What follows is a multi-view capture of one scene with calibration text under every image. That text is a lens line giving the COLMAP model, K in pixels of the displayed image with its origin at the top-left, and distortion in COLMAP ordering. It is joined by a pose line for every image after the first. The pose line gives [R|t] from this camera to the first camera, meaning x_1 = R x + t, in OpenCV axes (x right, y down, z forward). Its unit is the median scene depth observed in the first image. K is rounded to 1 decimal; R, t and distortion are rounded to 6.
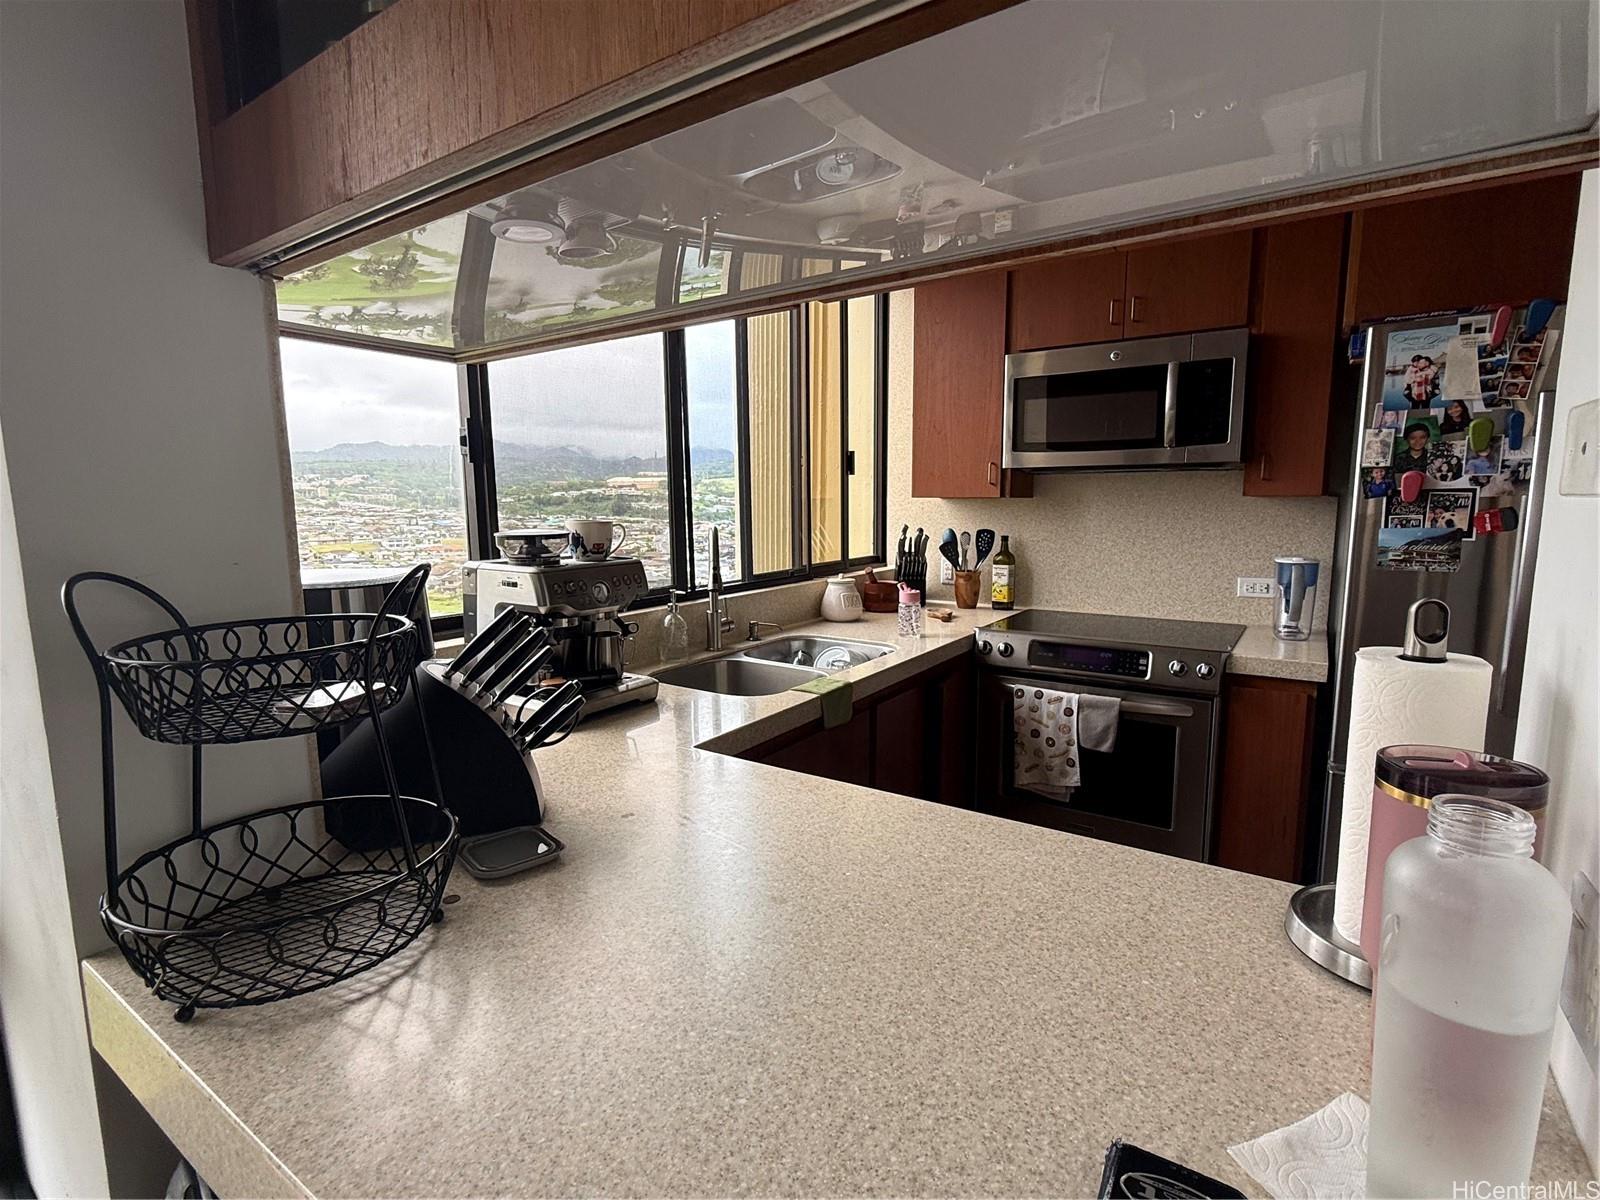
lens RADIAL K [[782.4, 0, 753.6], [0, 782.4, 610.9], [0, 0, 1]] dist [-0.002319, -0.000444]
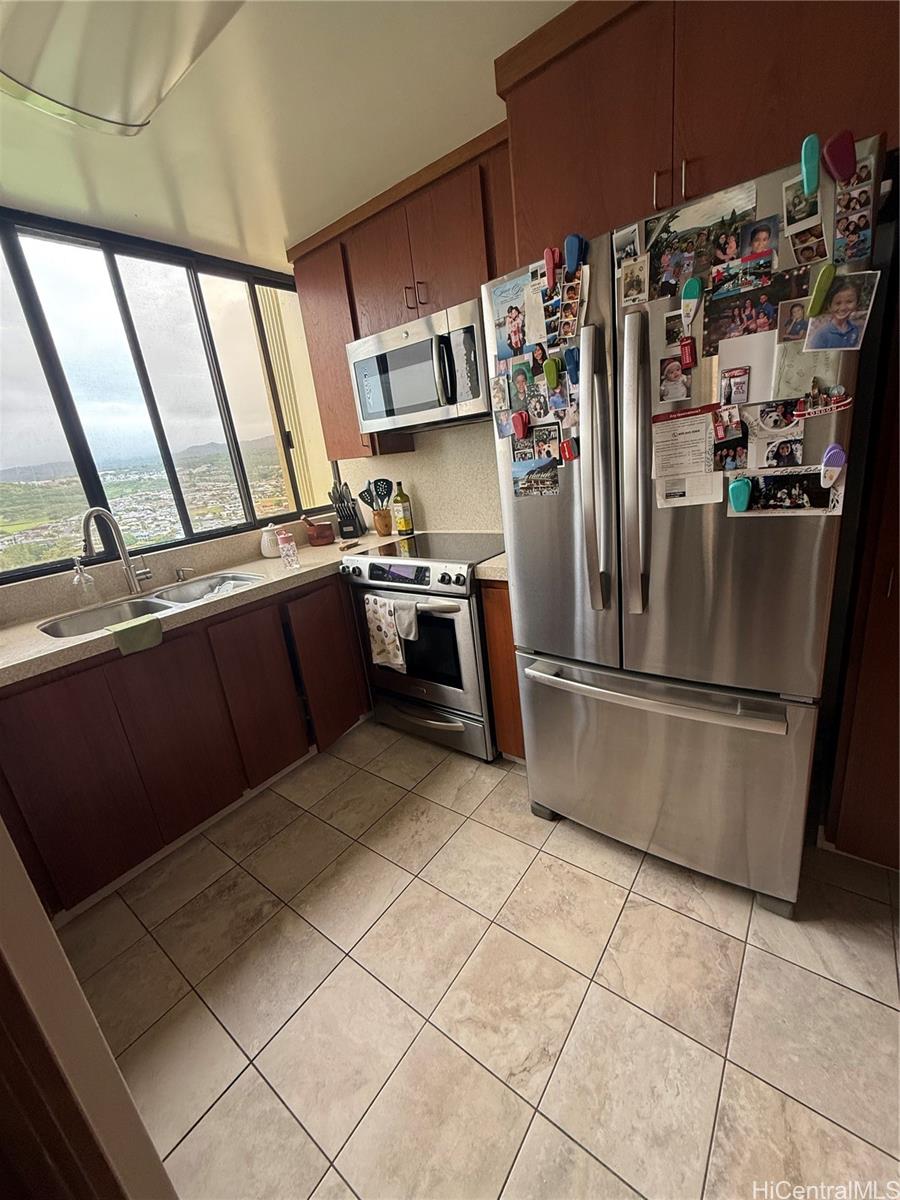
lens RADIAL K [[482.0, 0, 426.7], [0, 482.0, 606.4], [0, 0, 1]] dist [-0.002388, 0.000929]
pose [[0.992717, -0.090121, -0.079948, 0.581462], [0.102060, 0.981721, 0.160649, -0.015660], [0.064009, -0.167638, 0.983768, 0.171824]]
